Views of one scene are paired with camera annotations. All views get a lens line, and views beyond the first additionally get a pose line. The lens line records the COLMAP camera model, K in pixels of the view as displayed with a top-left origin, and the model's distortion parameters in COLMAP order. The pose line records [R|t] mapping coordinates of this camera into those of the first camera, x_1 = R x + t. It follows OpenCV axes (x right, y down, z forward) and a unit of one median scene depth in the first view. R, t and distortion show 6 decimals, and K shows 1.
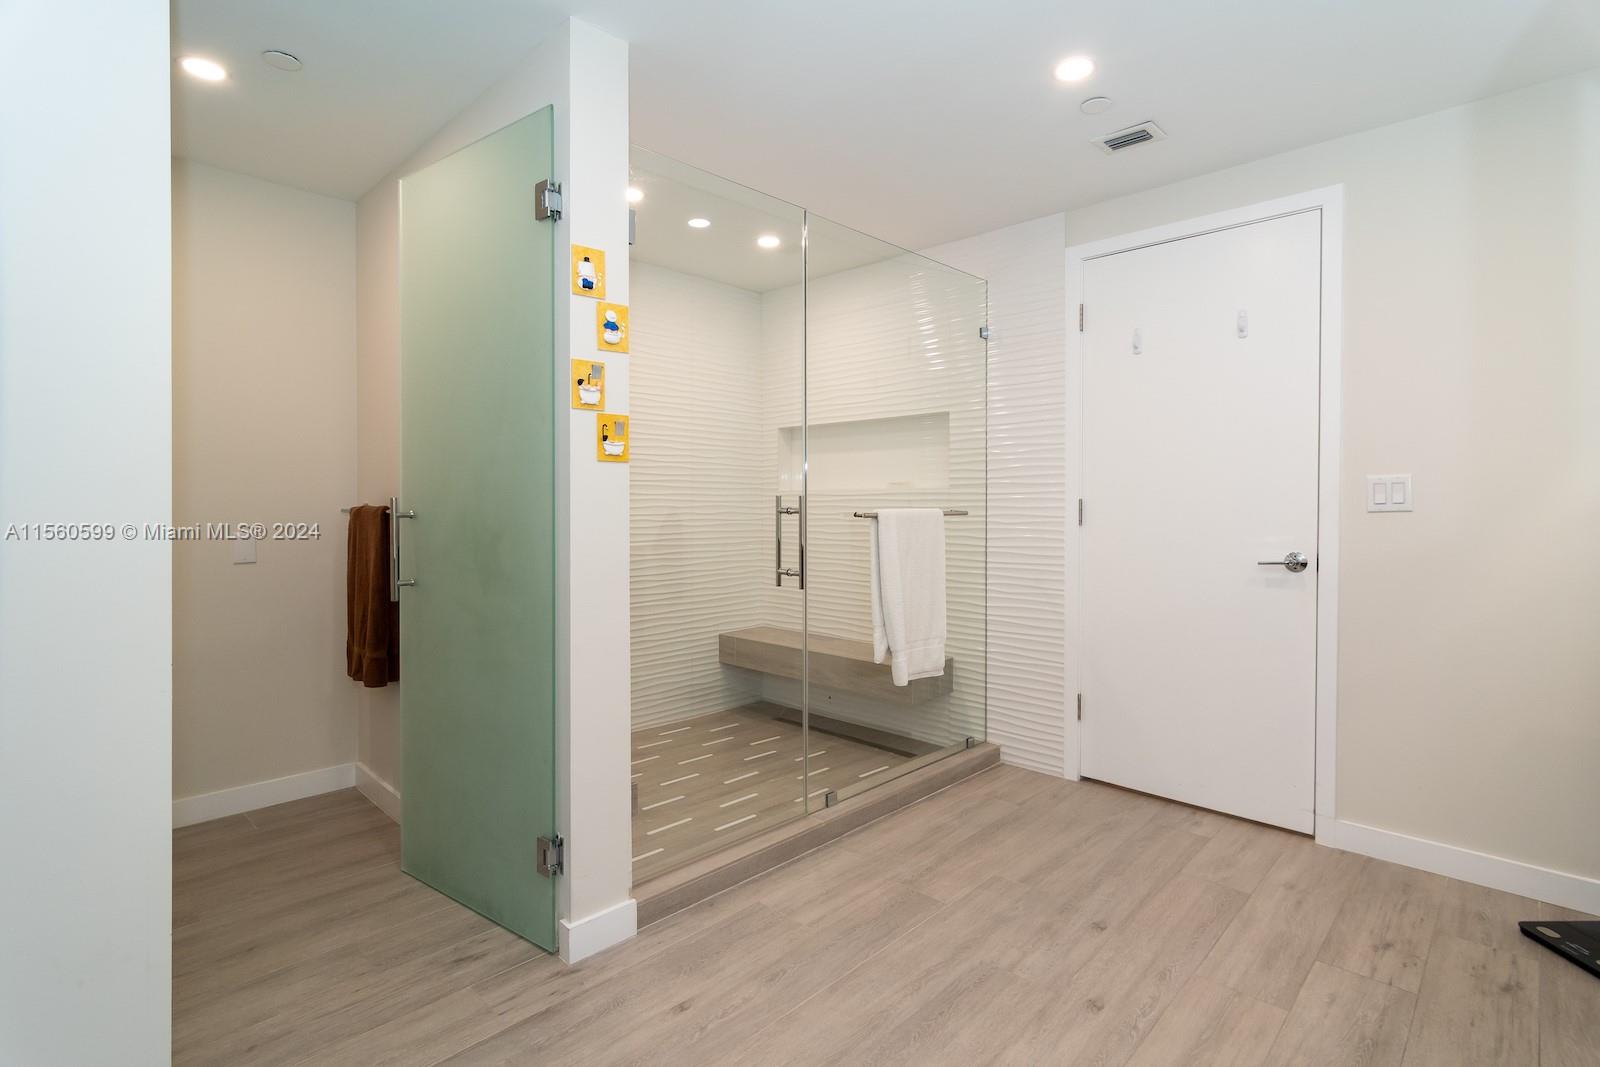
lens RADIAL K [[777.3, 0, 801.6], [0, 777.3, 516.2], [0, 0, 1]] dist [0.001253, 0.000306]
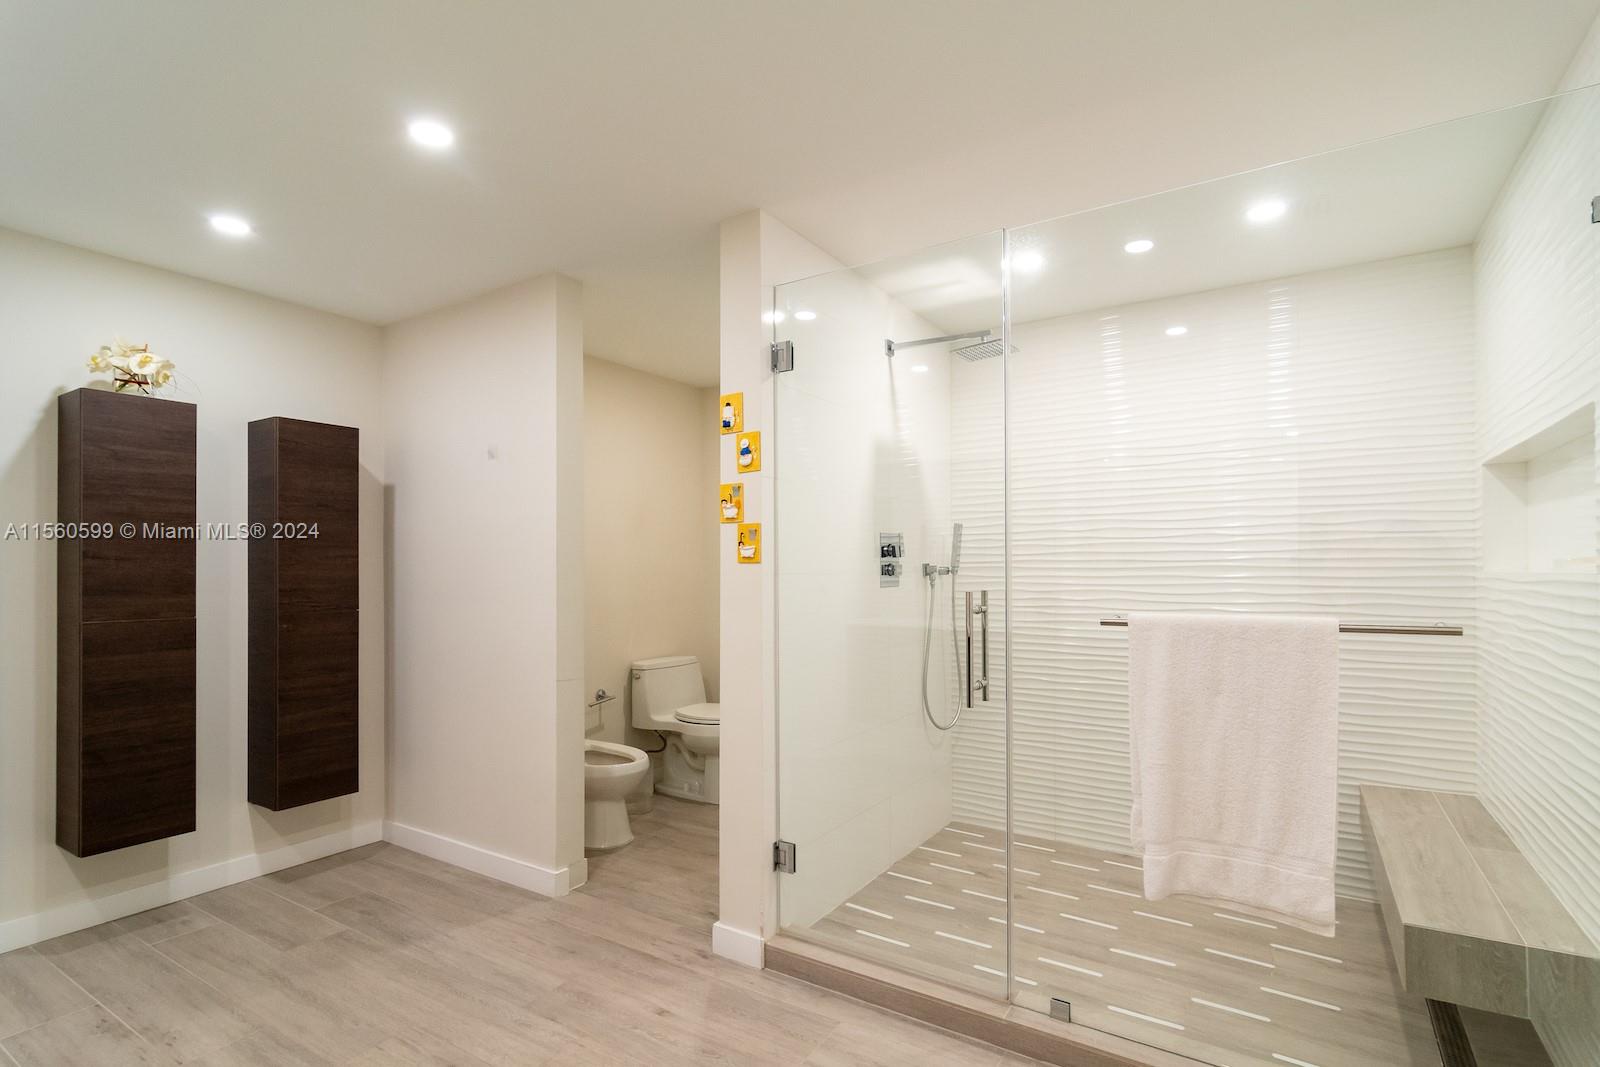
lens RADIAL K [[765.6, 0, 819.9], [0, 765.6, 568.6], [0, 0, 1]] dist [-0.000803, 0.000460]
pose [[0.213049, -0.001540, -0.977040, 0.947736], [-0.011328, 0.999928, -0.004046, -0.057763], [0.976976, 0.011930, 0.213016, 0.859262]]
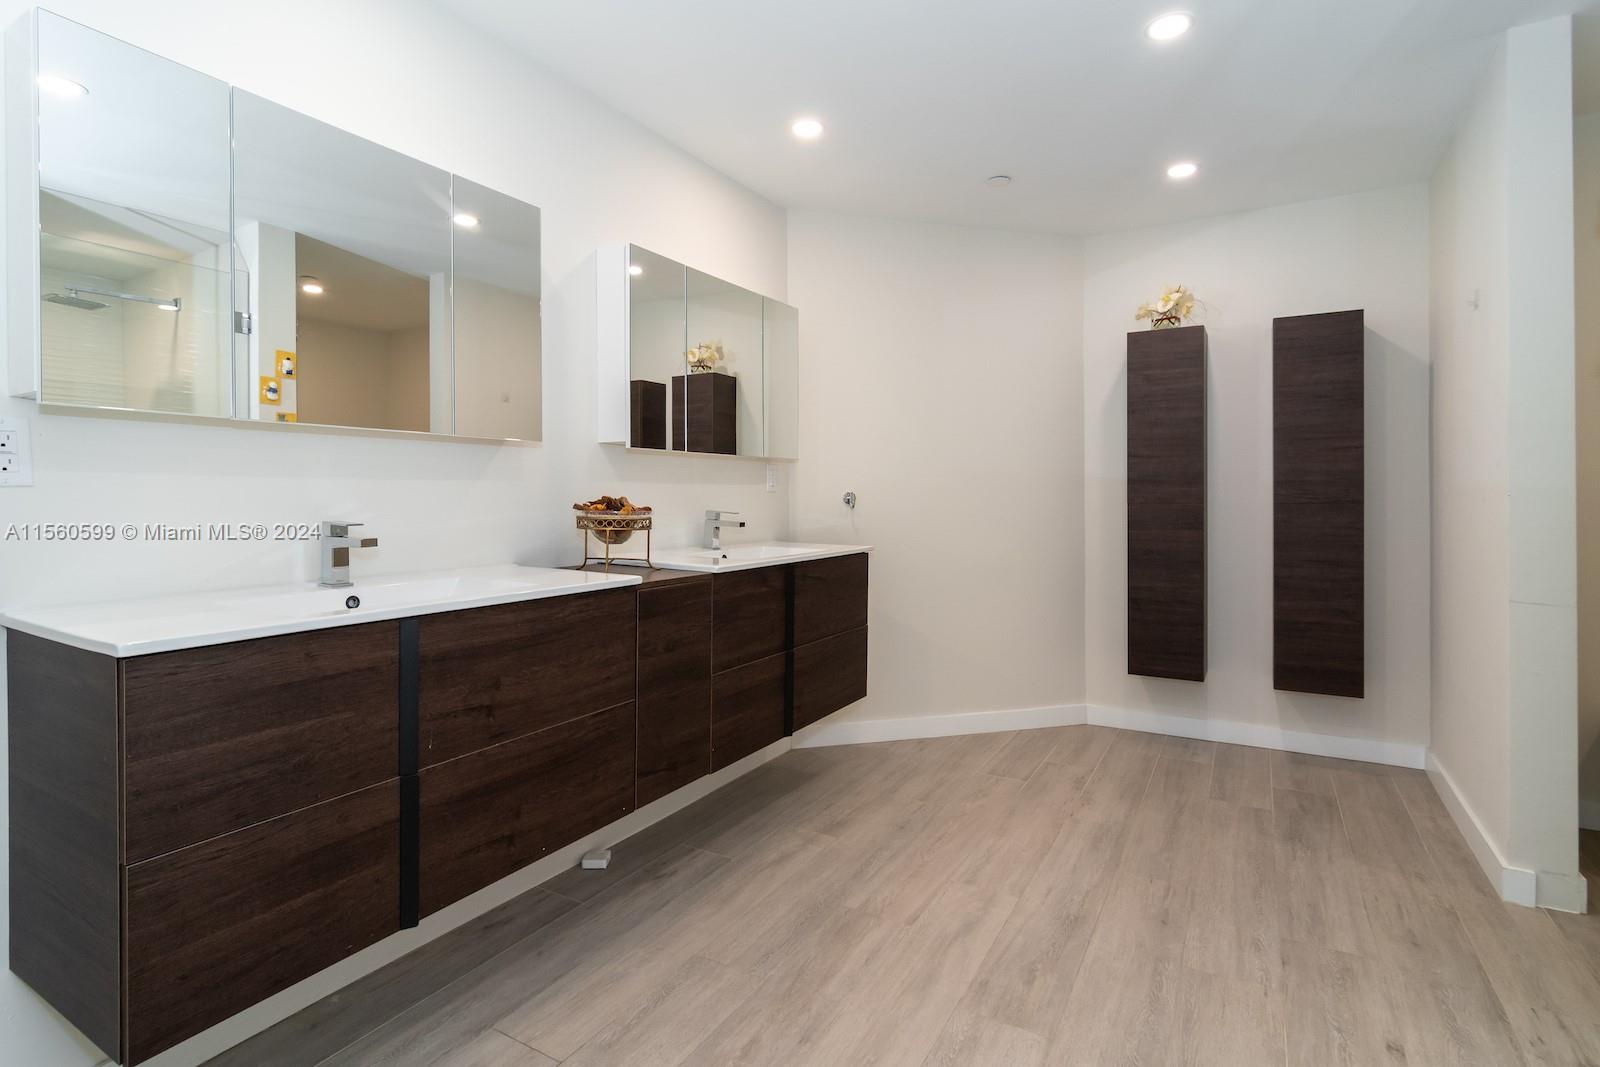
lens RADIAL K [[793.1, 0, 799.0], [0, 793.1, 503.5], [0, 0, 1]] dist [-0.000334, -0.000324]
pose [[-0.972398, 0.003056, -0.233308, 0.617168], [-0.001687, 0.999796, 0.020125, 0.001888], [0.233322, 0.019963, -0.972195, 1.490785]]
